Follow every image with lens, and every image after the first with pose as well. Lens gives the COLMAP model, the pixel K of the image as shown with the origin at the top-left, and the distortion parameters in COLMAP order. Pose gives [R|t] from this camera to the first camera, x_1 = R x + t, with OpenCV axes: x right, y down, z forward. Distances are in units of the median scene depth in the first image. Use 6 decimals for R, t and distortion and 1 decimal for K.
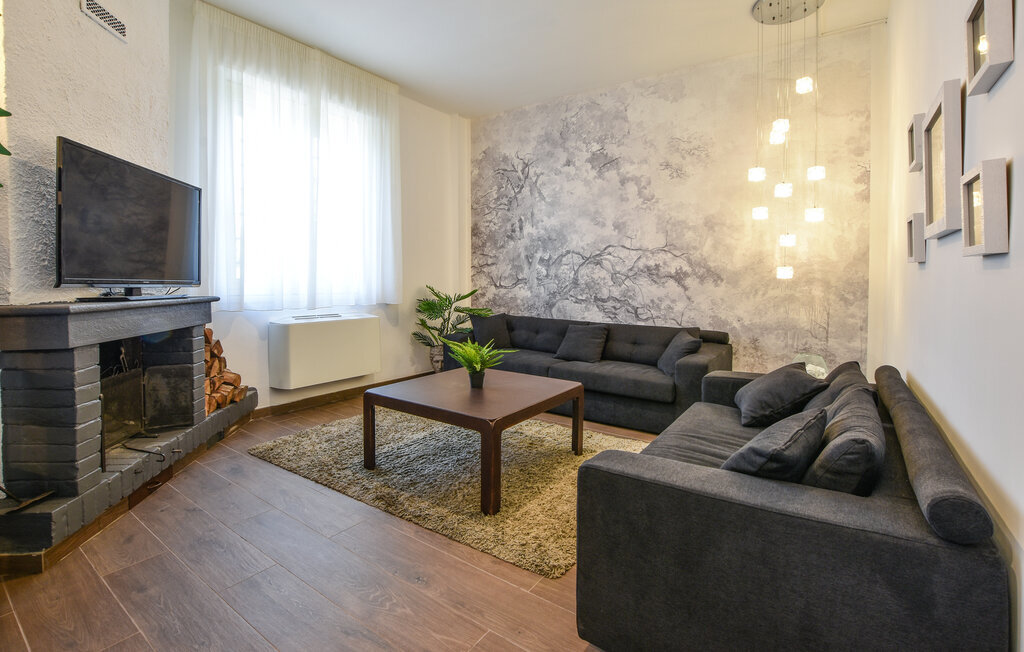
lens RADIAL K [[463.5, 0, 512.6], [0, 463.5, 284.1], [0, 0, 1]] dist [-0.039351, 0.000166]
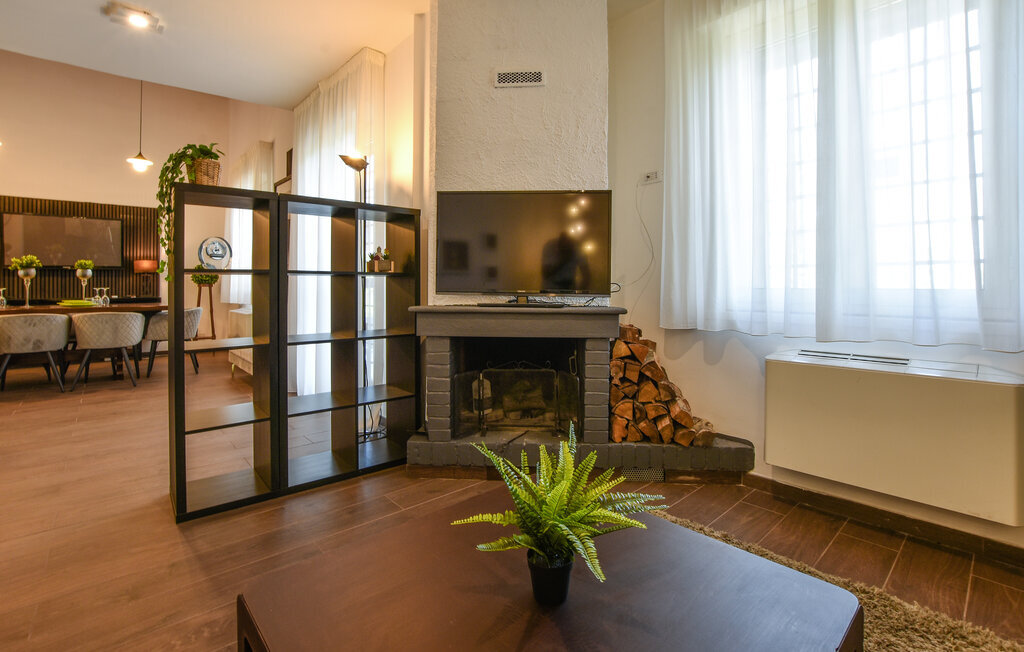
lens RADIAL K [[463.5, 0, 512.6], [0, 463.5, 284.1], [0, 0, 1]] dist [-0.039351, 0.000166]
pose [[-0.231419, -0.012869, -0.972769, 0.252951], [-0.008218, 0.999903, -0.011273, -0.007778], [0.972819, 0.005385, -0.231502, 0.973195]]
